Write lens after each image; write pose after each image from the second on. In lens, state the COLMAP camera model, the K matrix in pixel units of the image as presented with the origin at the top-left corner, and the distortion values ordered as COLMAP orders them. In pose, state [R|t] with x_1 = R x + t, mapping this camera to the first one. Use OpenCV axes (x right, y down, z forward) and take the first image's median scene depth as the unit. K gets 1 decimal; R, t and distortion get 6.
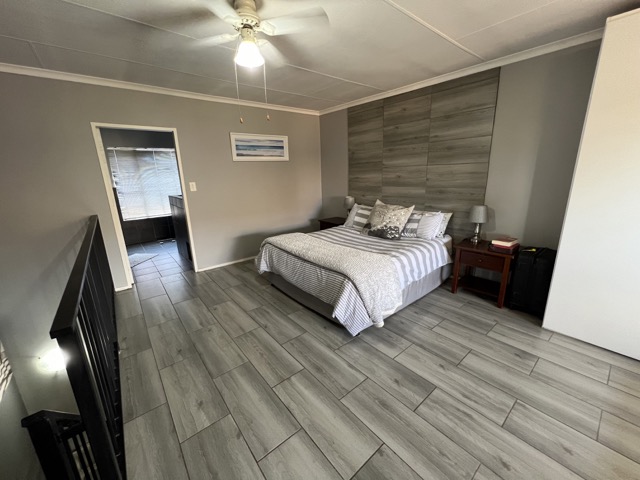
lens RADIAL K [[256.1, 0, 317.9], [0, 256.1, 238.9], [0, 0, 1]] dist [0.000827, 0.001060]
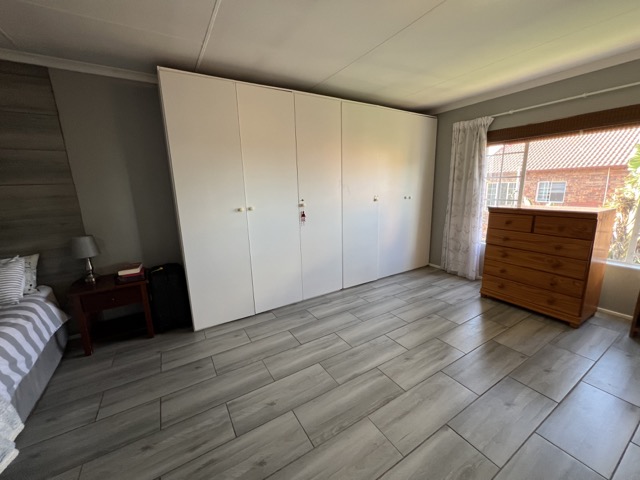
lens RADIAL K [[256.3, 0, 316.0], [0, 256.3, 238.5], [0, 0, 1]] dist [-0.000198, -0.000198]
pose [[0.146206, -0.174761, 0.973695, -0.043619], [0.274598, 0.952762, 0.129771, -0.030141], [-0.950379, 0.248401, 0.187289, 0.175746]]
